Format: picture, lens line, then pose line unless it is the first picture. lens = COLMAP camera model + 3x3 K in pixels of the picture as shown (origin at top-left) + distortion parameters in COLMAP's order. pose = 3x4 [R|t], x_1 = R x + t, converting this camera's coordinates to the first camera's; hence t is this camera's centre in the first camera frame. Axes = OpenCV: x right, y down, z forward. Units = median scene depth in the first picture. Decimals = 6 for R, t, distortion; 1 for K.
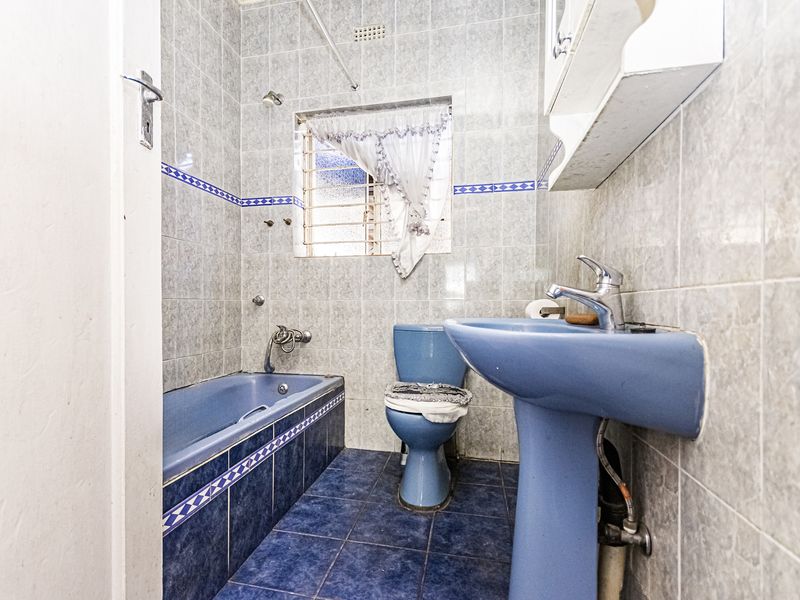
lens RADIAL K [[408.4, 0, 370.9], [0, 408.4, 301.9], [0, 0, 1]] dist [0.002215, 0.001041]
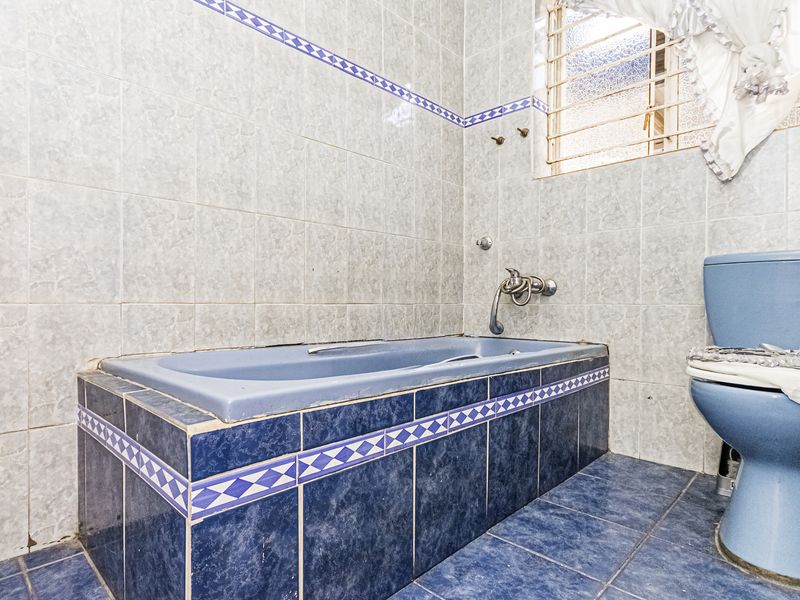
lens RADIAL K [[451.0, 0, 364.8], [0, 451.0, 302.6], [0, 0, 1]] dist [0.002682, 0.003046]
pose [[0.843314, 0.007847, -0.537364, -0.007319], [-0.003540, 0.999953, 0.009047, 0.128896], [0.537410, -0.005727, 0.843302, 0.198152]]
